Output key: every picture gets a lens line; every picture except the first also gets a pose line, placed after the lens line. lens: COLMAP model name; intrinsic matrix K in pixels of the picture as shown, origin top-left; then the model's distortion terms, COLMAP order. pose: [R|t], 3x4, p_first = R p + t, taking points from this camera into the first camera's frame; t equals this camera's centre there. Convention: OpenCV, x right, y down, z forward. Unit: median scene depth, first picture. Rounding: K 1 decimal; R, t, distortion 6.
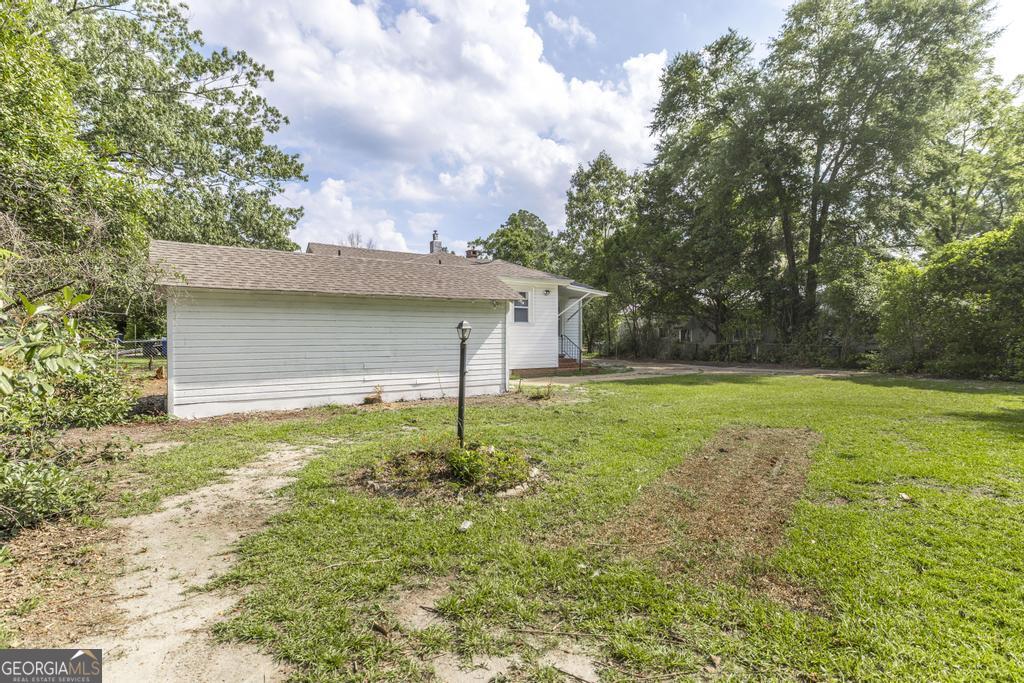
lens RADIAL K [[536.4, 0, 513.3], [0, 536.4, 339.8], [0, 0, 1]] dist [0.002458, 0.000181]
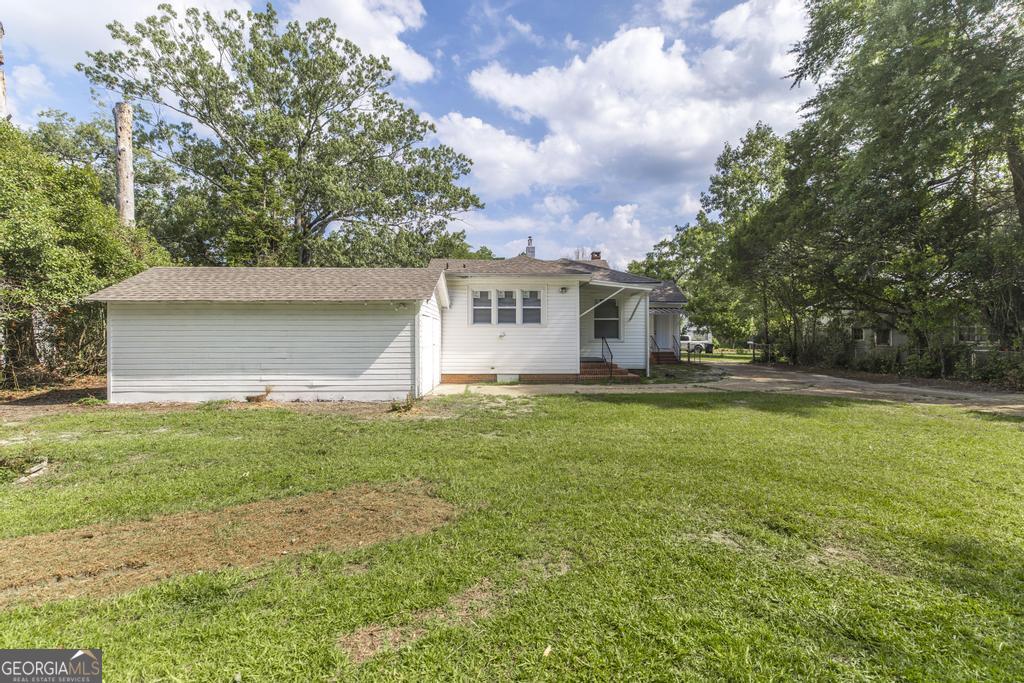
lens RADIAL K [[456.4, 0, 518.5], [0, 456.4, 335.0], [0, 0, 1]] dist [0.001590, 0.000950]
pose [[0.842614, -0.001317, -0.538517, 0.616634], [-0.003462, 0.999963, -0.007861, -0.008962], [0.538507, 0.008488, 0.842578, 0.468294]]
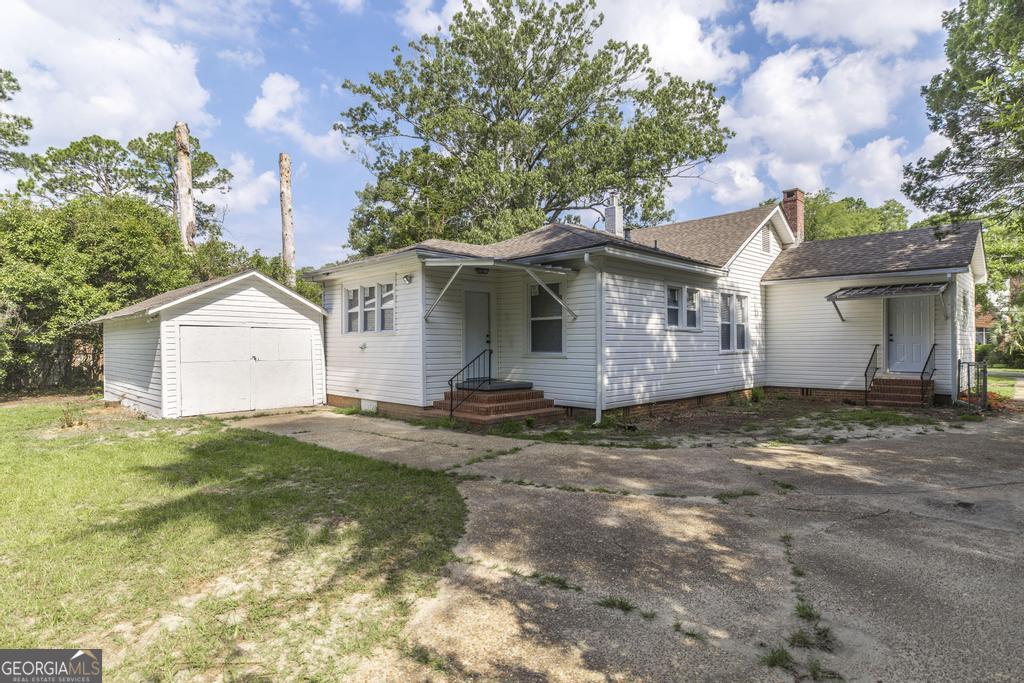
lens RADIAL K [[555.7, 0, 515.3], [0, 555.7, 338.8], [0, 0, 1]] dist [0.001904, 0.000170]
pose [[0.191109, -0.008096, -0.981535, 1.040236], [0.001445, 0.999967, -0.007967, -0.024053], [0.981568, 0.000105, 0.191114, 1.494896]]
